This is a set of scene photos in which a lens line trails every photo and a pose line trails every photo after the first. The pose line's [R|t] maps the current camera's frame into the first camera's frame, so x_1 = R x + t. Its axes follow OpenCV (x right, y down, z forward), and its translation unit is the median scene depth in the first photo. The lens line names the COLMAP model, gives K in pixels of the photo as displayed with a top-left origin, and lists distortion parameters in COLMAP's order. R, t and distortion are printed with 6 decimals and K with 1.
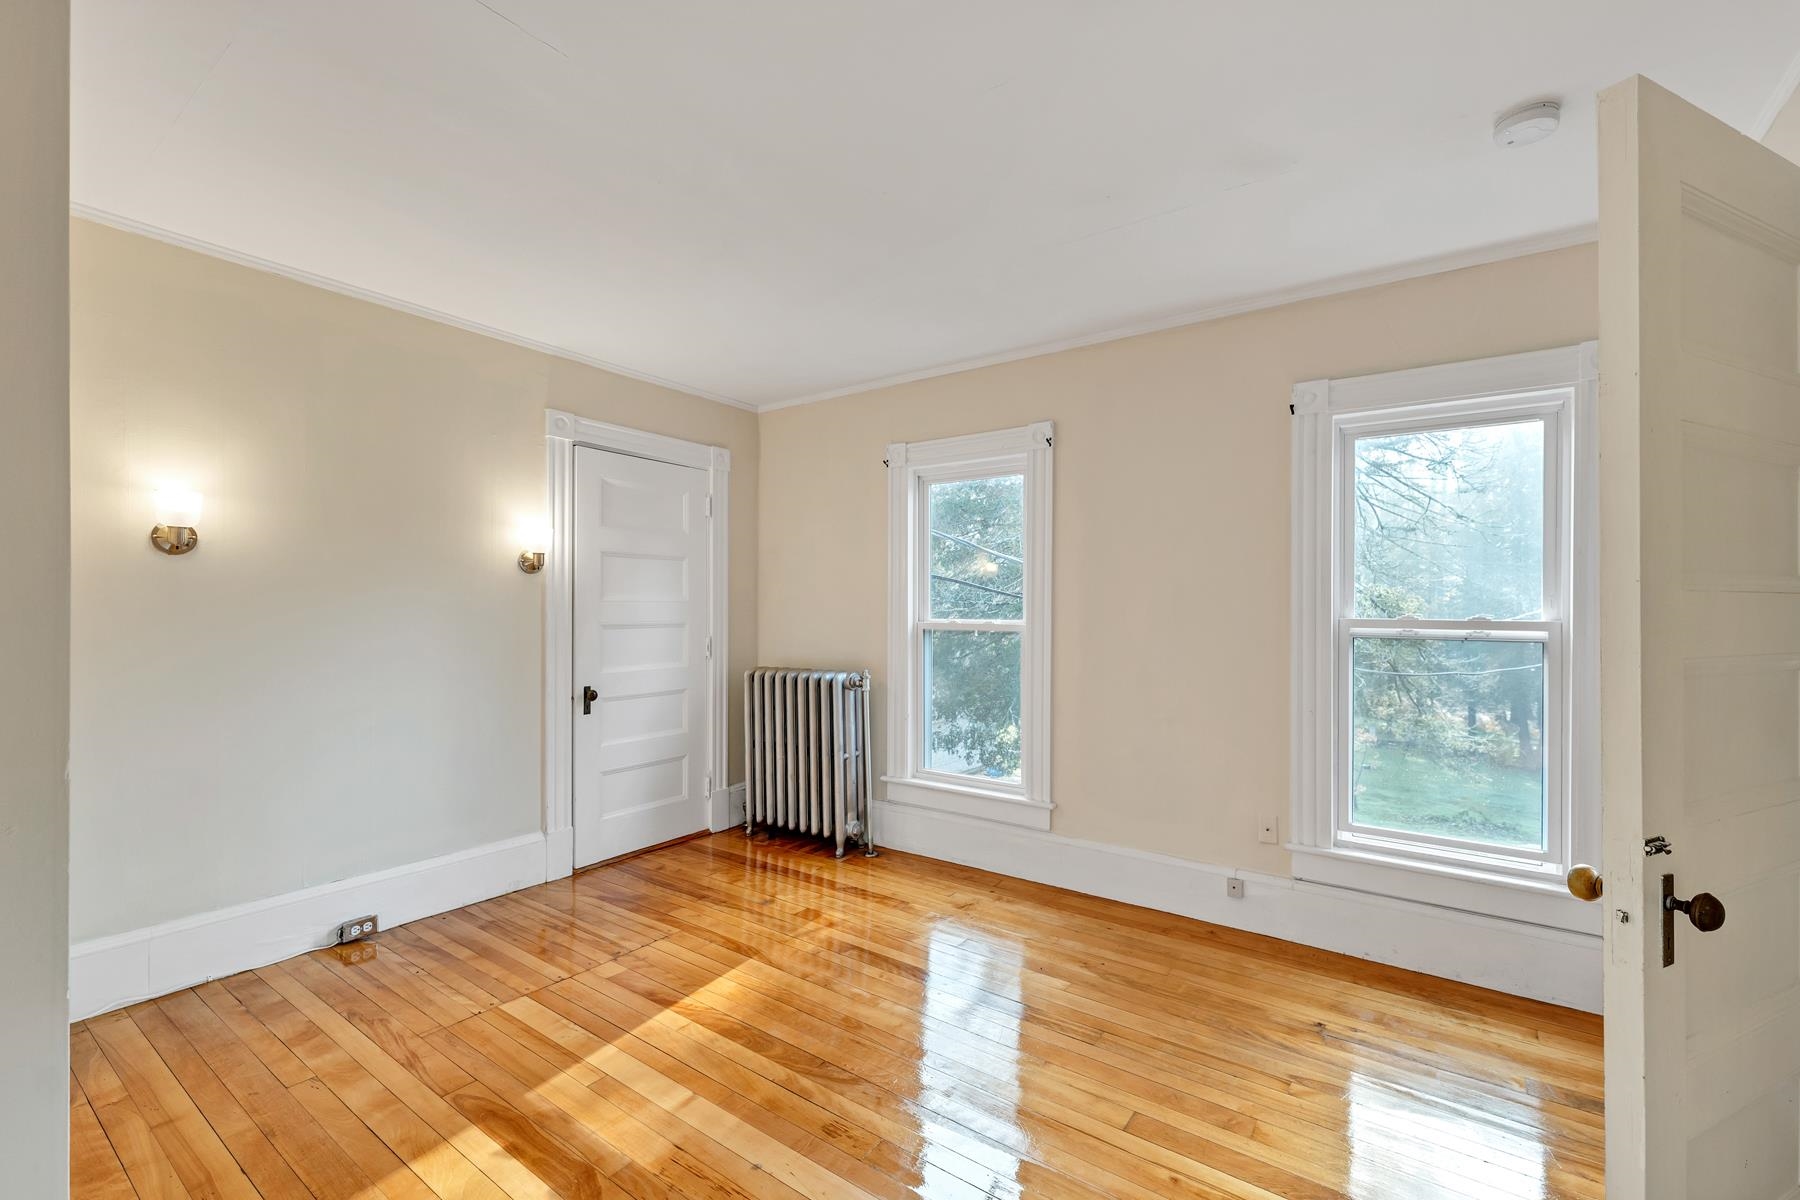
lens RADIAL K [[761.4, 0, 905.6], [0, 761.4, 609.8], [0, 0, 1]] dist [-0.000775, -0.000135]
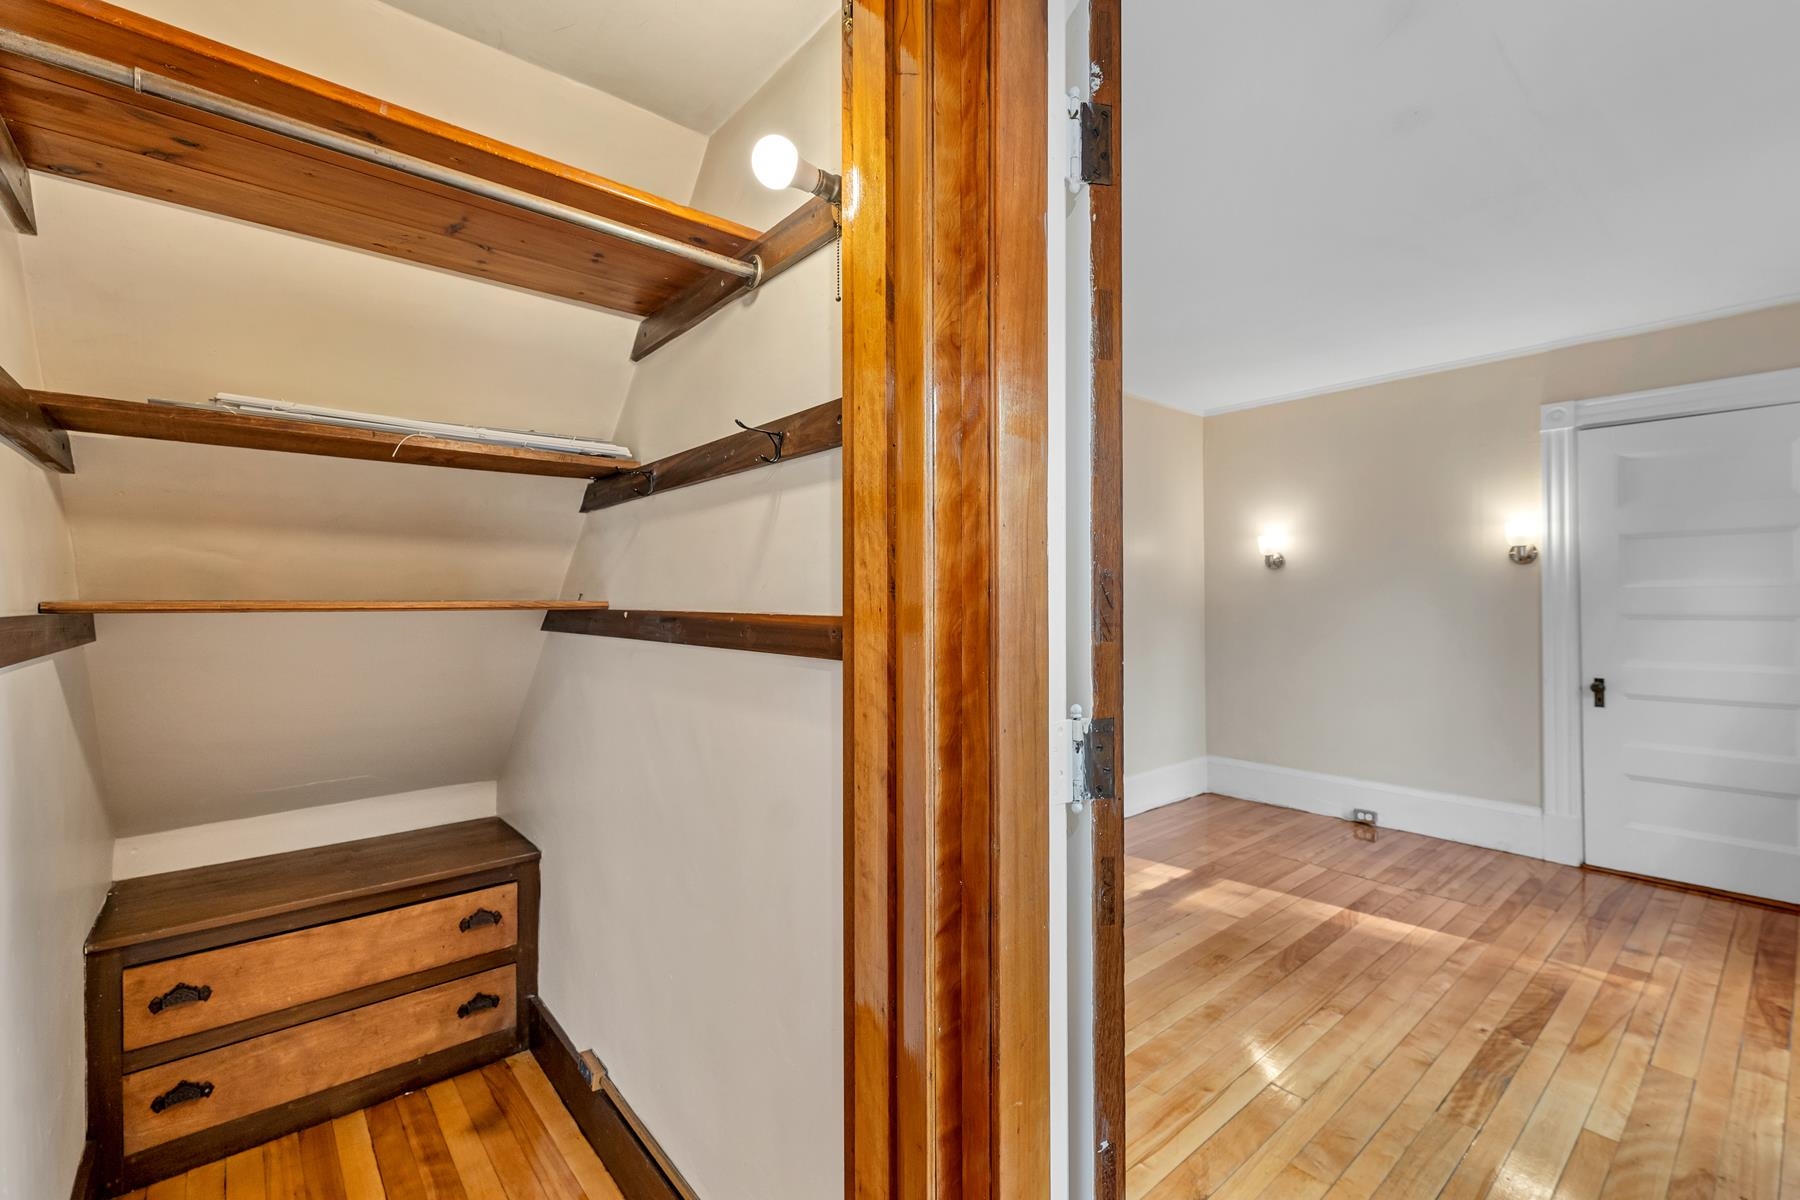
lens RADIAL K [[776.7, 0, 884.3], [0, 776.7, 592.5], [0, 0, 1]] dist [0.001452, 0.000950]
pose [[-0.261884, -0.012418, -0.965019, 0.961877], [0.001152, 0.999912, -0.013179, 0.006699], [0.965099, -0.004563, -0.261847, 0.495041]]
